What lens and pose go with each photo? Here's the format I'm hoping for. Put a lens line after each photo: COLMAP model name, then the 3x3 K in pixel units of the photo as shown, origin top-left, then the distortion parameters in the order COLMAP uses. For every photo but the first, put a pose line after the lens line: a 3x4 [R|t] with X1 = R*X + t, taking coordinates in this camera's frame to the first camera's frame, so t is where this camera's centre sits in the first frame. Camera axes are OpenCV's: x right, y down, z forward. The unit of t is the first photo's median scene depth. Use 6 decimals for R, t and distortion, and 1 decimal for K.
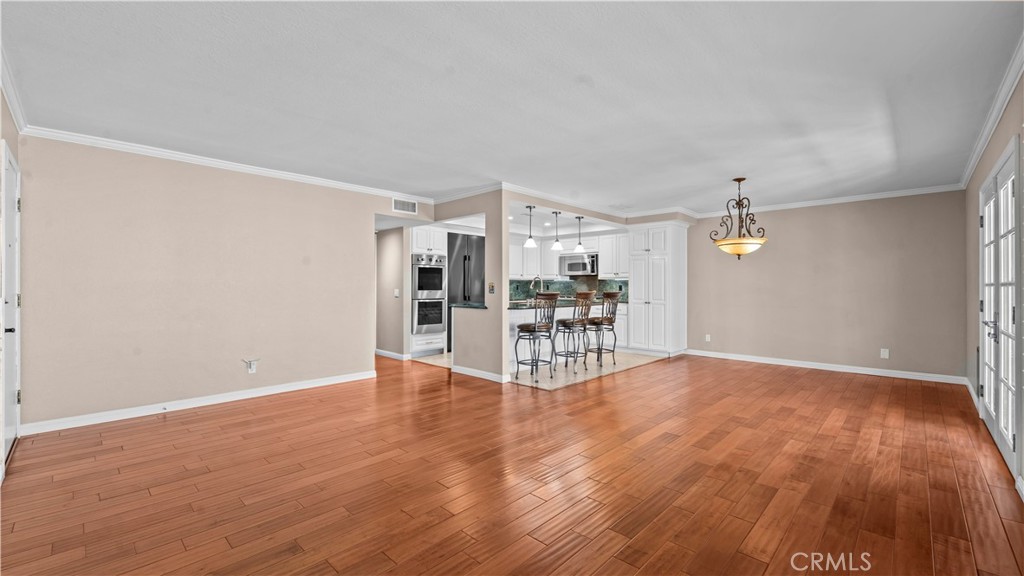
lens RADIAL K [[413.3, 0, 511.1], [0, 413.3, 283.1], [0, 0, 1]] dist [0.002376, -0.000799]
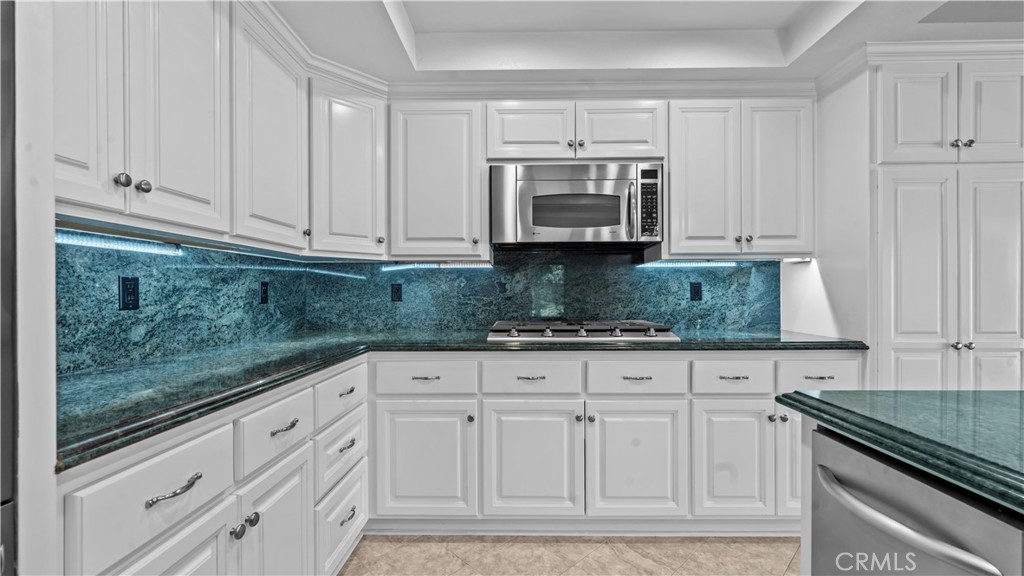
lens RADIAL K [[413.3, 0, 515.4], [0, 413.3, 292.8], [0, 0, 1]] dist [0.002376, -0.000799]
pose [[0.728037, -0.006574, 0.685506, -0.060757], [-0.000043, 0.999954, 0.009635, 0.013401], [-0.685538, -0.007044, 0.728003, 1.198600]]
